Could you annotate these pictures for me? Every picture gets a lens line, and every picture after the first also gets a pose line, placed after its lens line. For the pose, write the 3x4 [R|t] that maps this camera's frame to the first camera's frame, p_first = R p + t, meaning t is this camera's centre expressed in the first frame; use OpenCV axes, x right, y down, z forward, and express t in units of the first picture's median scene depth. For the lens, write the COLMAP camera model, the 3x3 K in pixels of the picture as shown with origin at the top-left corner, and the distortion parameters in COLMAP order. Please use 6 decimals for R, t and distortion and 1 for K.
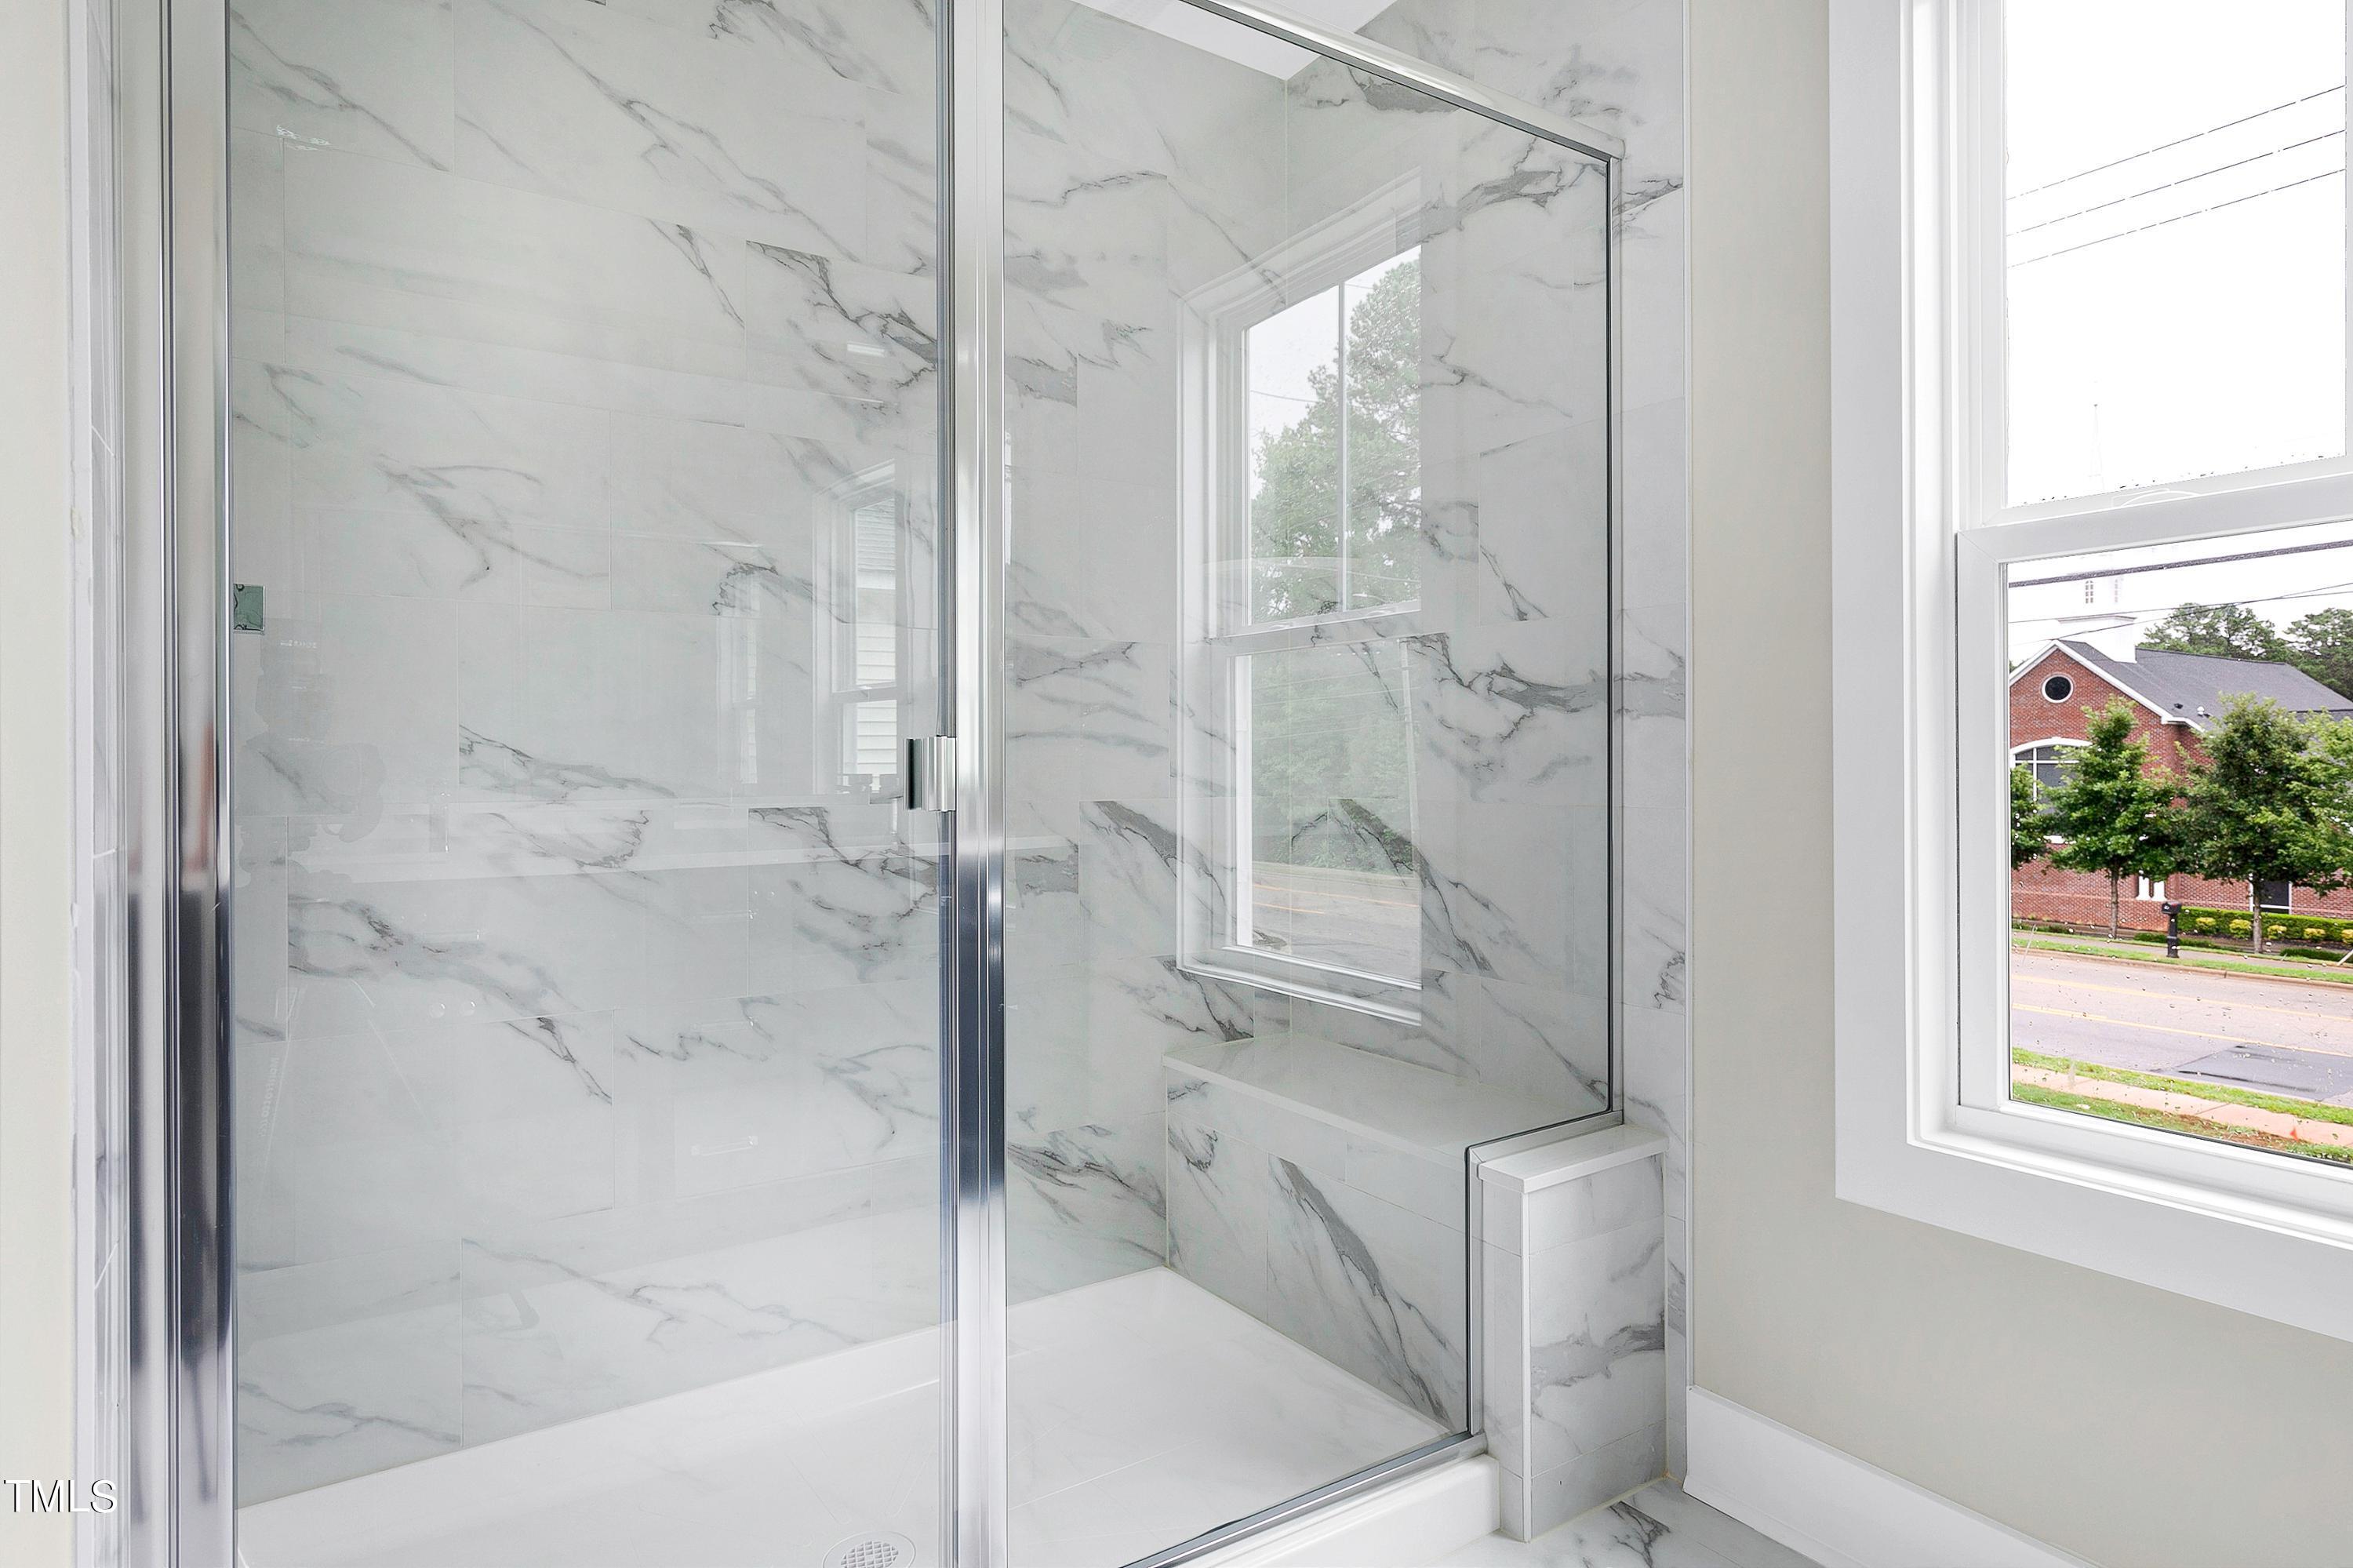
lens RADIAL K [[1364.0, 0, 1144.3], [0, 1364.0, 767.4], [0, 0, 1]] dist [0.005861, -0.000030]
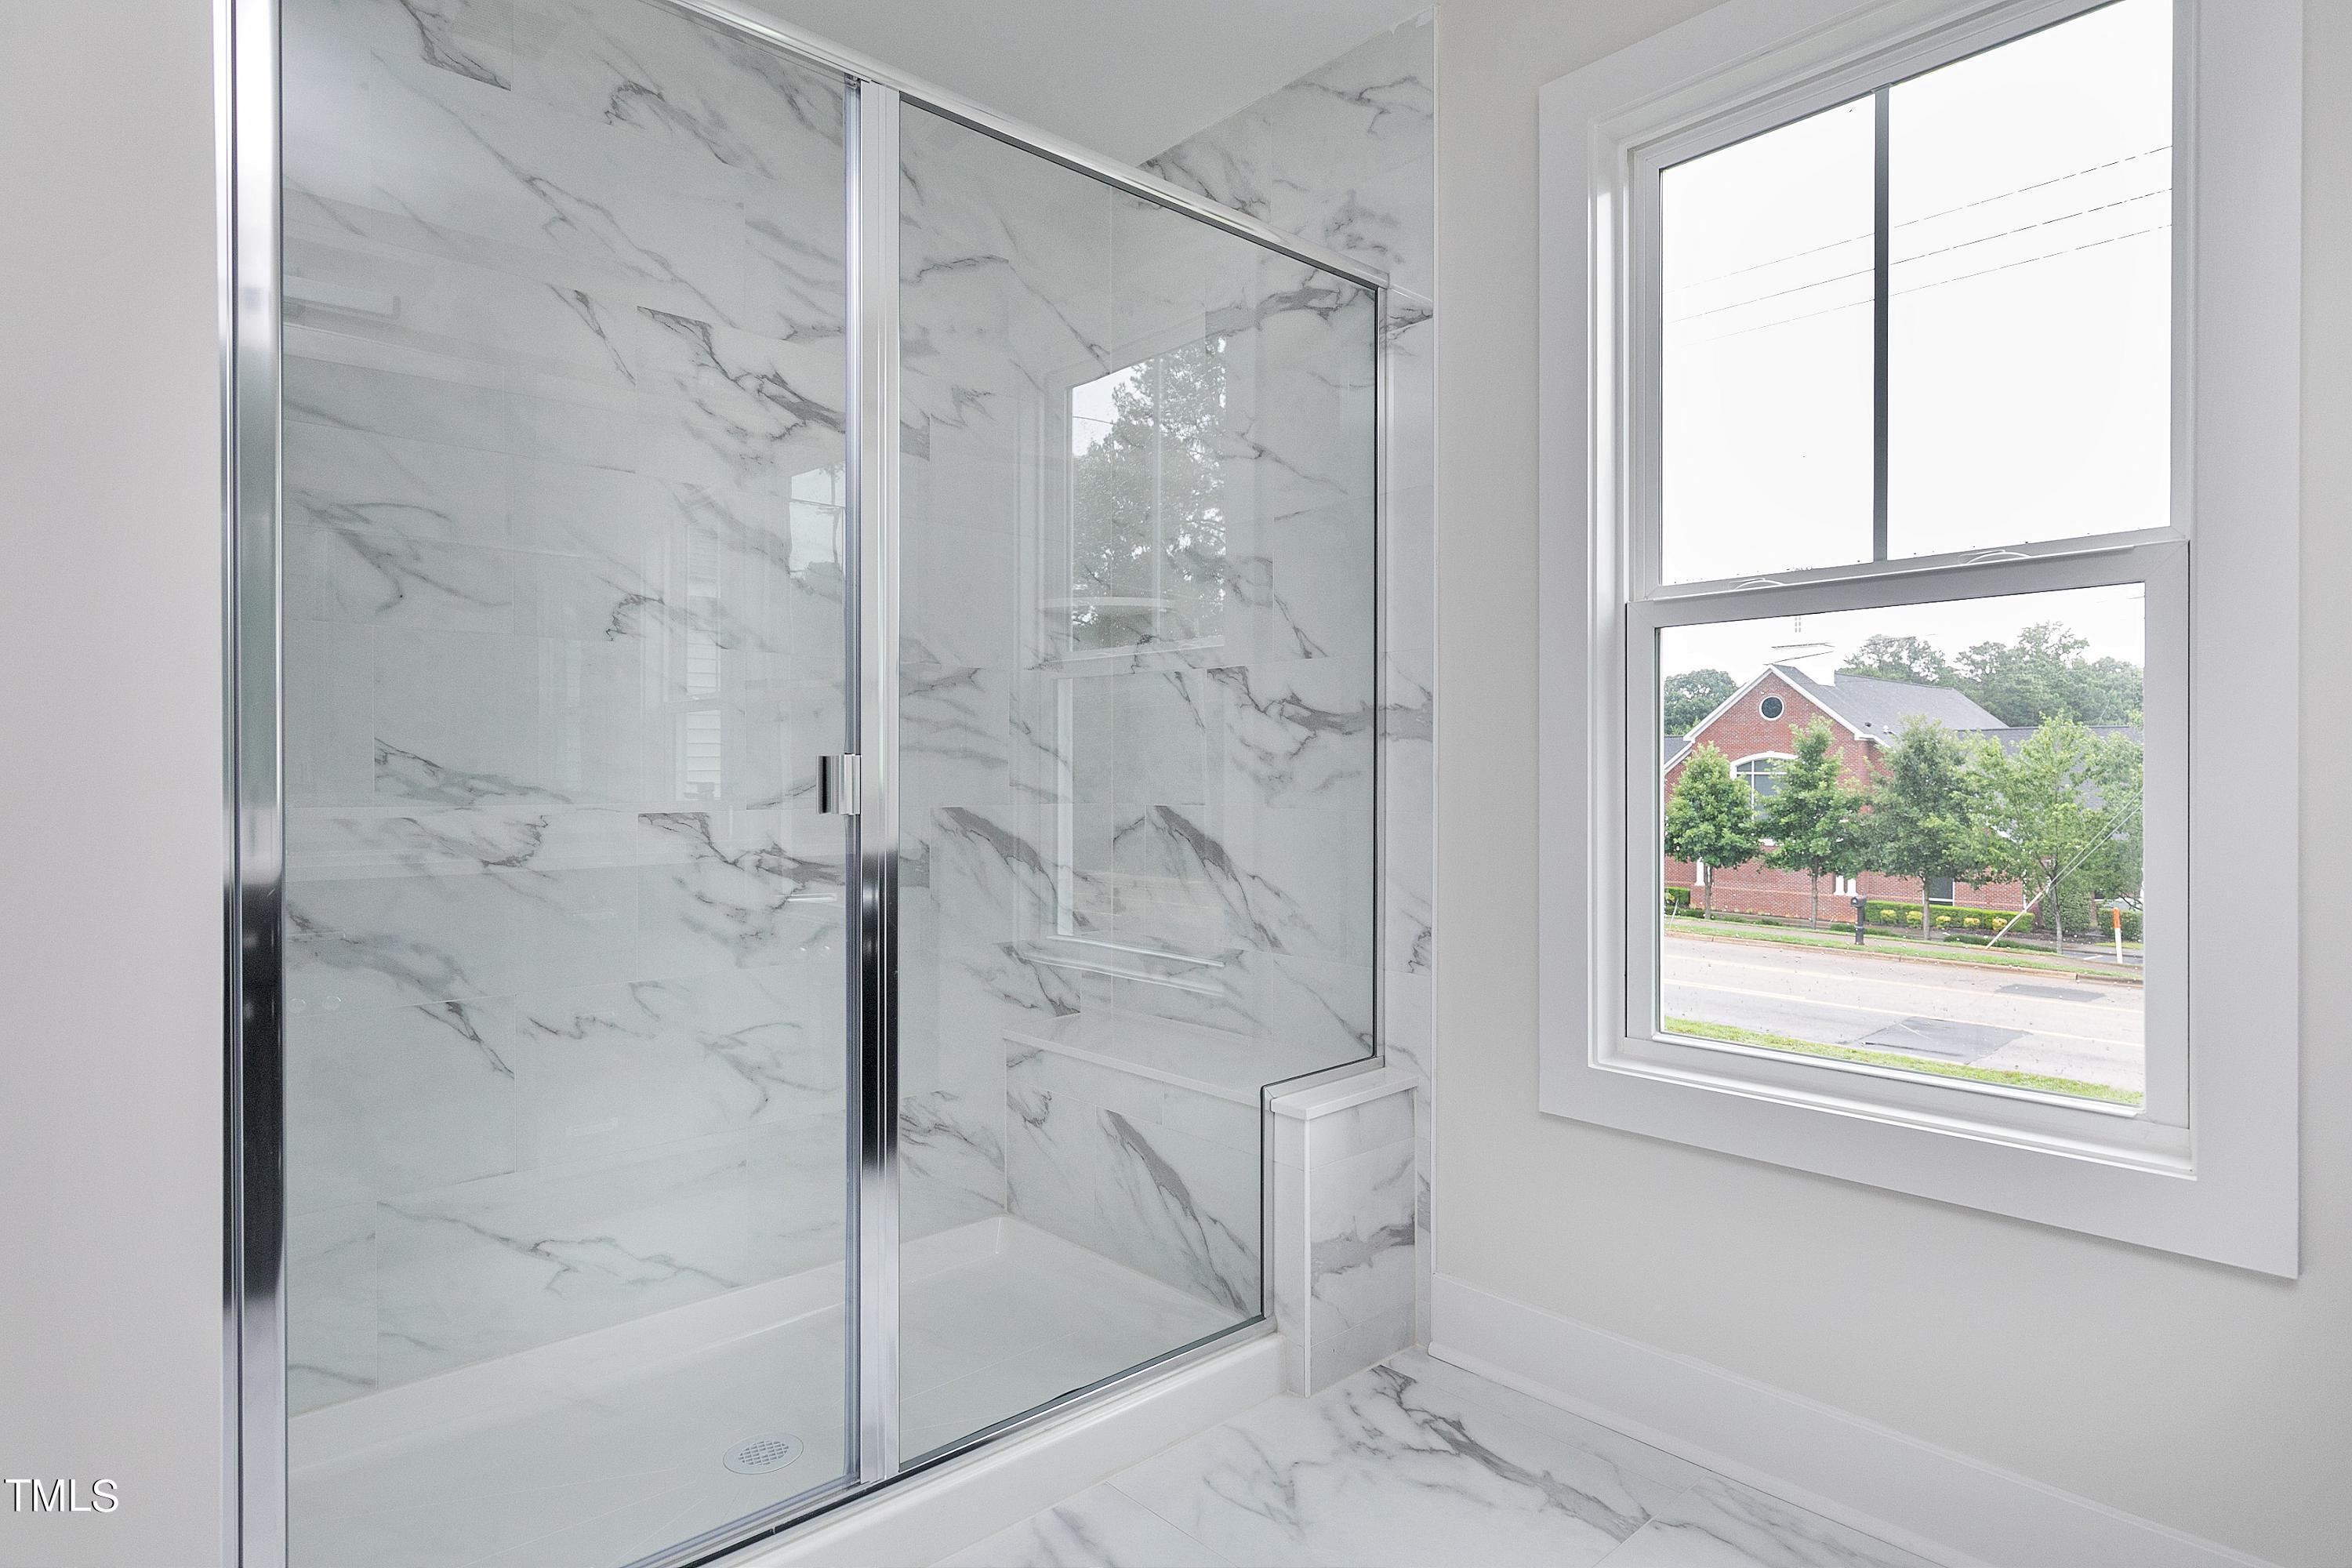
lens RADIAL K [[1329.5, 0, 1177.1], [0, 1329.5, 785.8], [0, 0, 1]] dist [0.006388, 0.000819]
pose [[0.985395, 0.002664, 0.170262, -0.039401], [-0.003963, 0.999966, 0.007286, -0.002498], [-0.170237, -0.007854, 0.985372, -0.150189]]
